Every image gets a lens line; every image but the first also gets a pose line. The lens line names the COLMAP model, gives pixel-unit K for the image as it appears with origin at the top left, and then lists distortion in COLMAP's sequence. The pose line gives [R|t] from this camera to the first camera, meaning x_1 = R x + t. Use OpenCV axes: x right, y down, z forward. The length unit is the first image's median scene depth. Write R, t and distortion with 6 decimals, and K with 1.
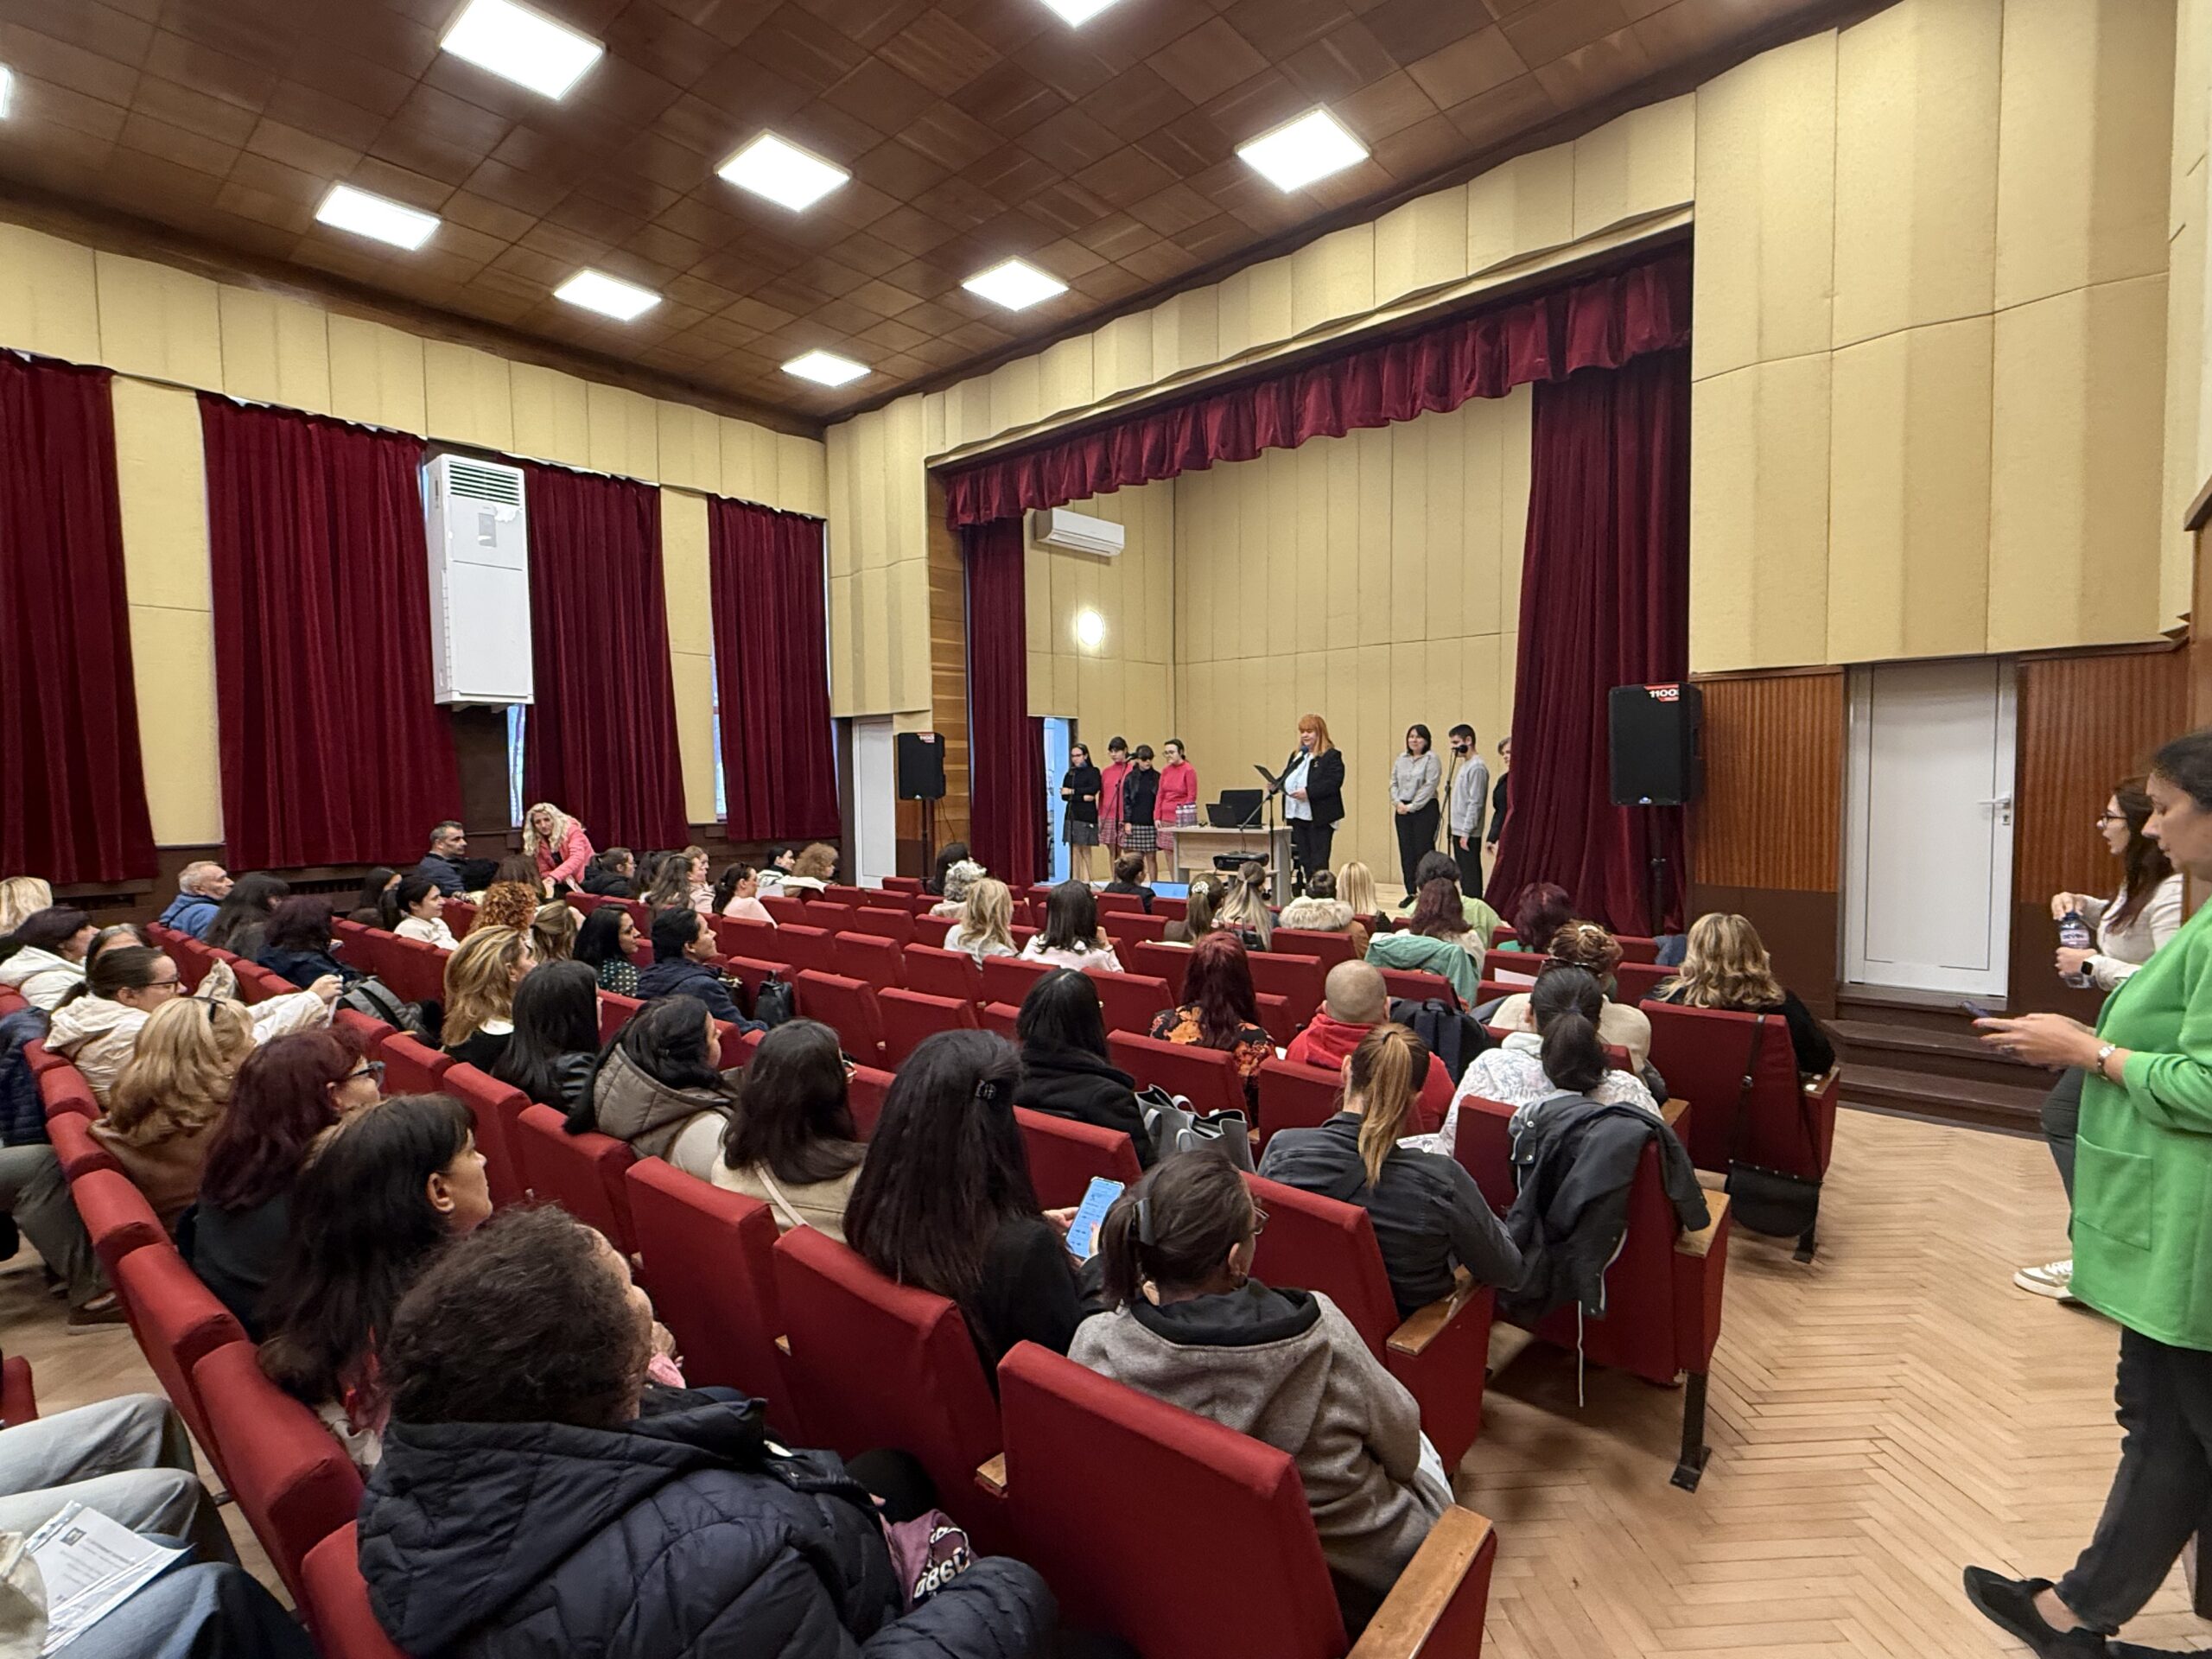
lens RADIAL K [[1040.6, 0, 1132.7], [0, 1040.6, 834.6], [0, 0, 1]] dist [0.001423, -0.000827]
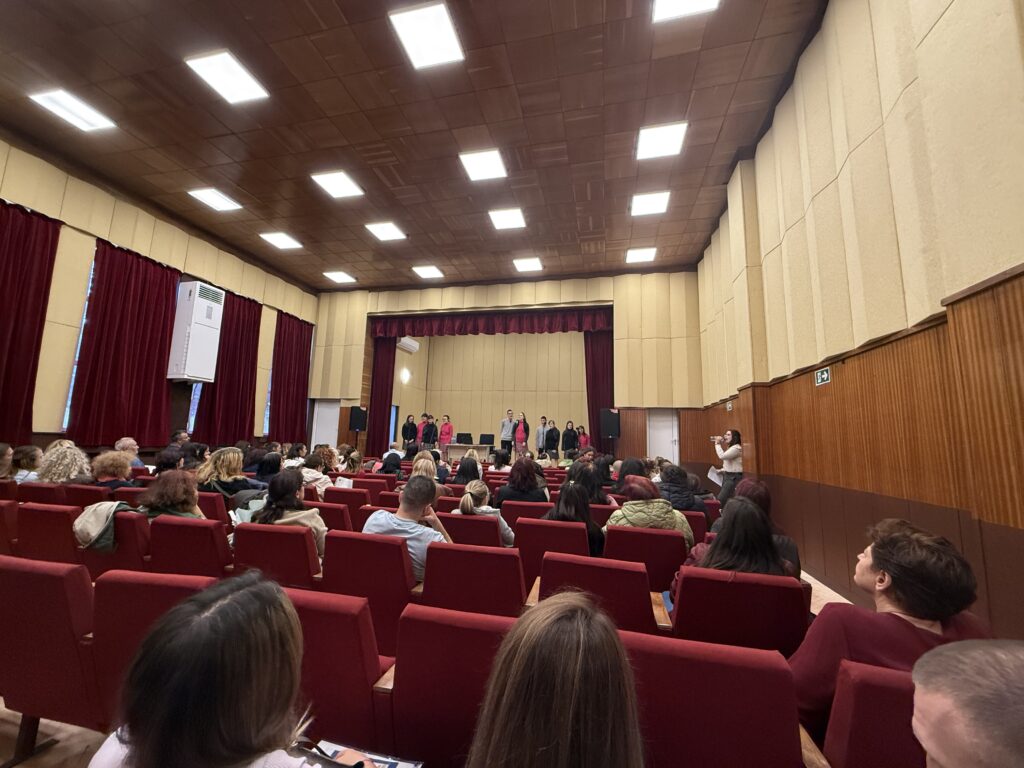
lens RADIAL K [[409.2, 0, 510.9], [0, 409.2, 383.1], [0, 0, 1]] dist [0.001856, -0.000689]
pose [[0.881303, 0.103979, 0.460969, -0.417309], [-0.014896, 0.981119, -0.192828, 0.051641], [-0.472316, 0.163074, 0.866213, -0.162059]]
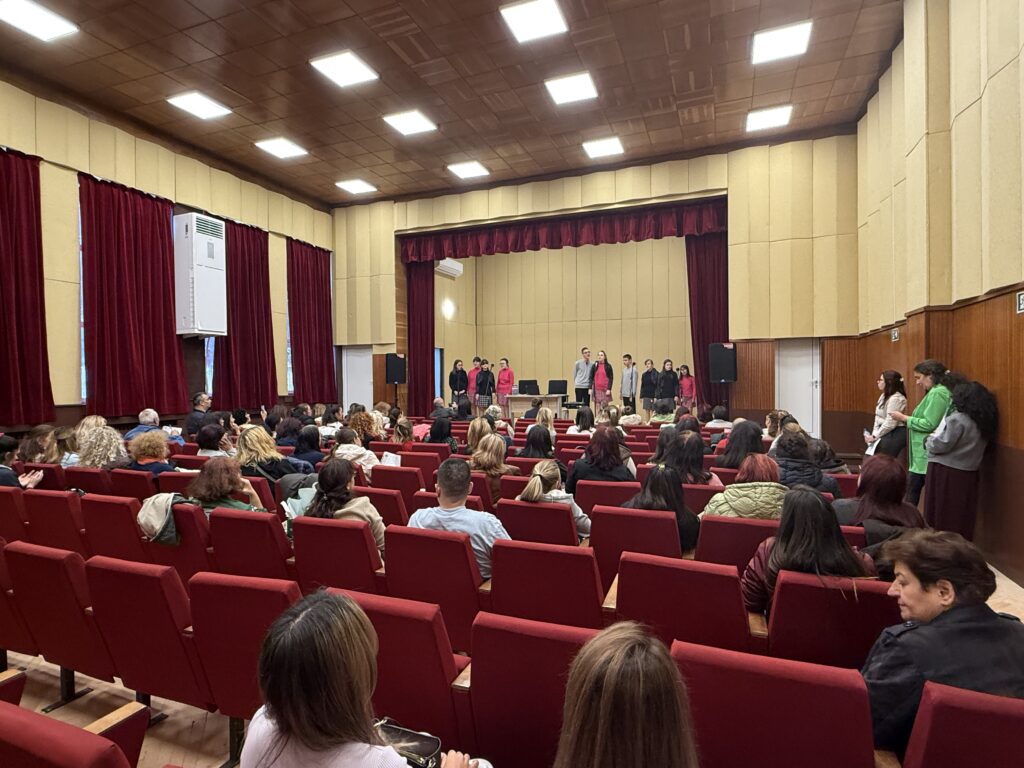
lens RADIAL K [[550.2, 0, 513.4], [0, 550.2, 384.6], [0, 0, 1]] dist [0.000603, -0.000214]
pose [[0.939487, 0.000623, 0.342585, -0.431358], [0.015526, 0.998893, -0.044395, 0.027182], [-0.342234, 0.047027, 0.938437, -0.201966]]
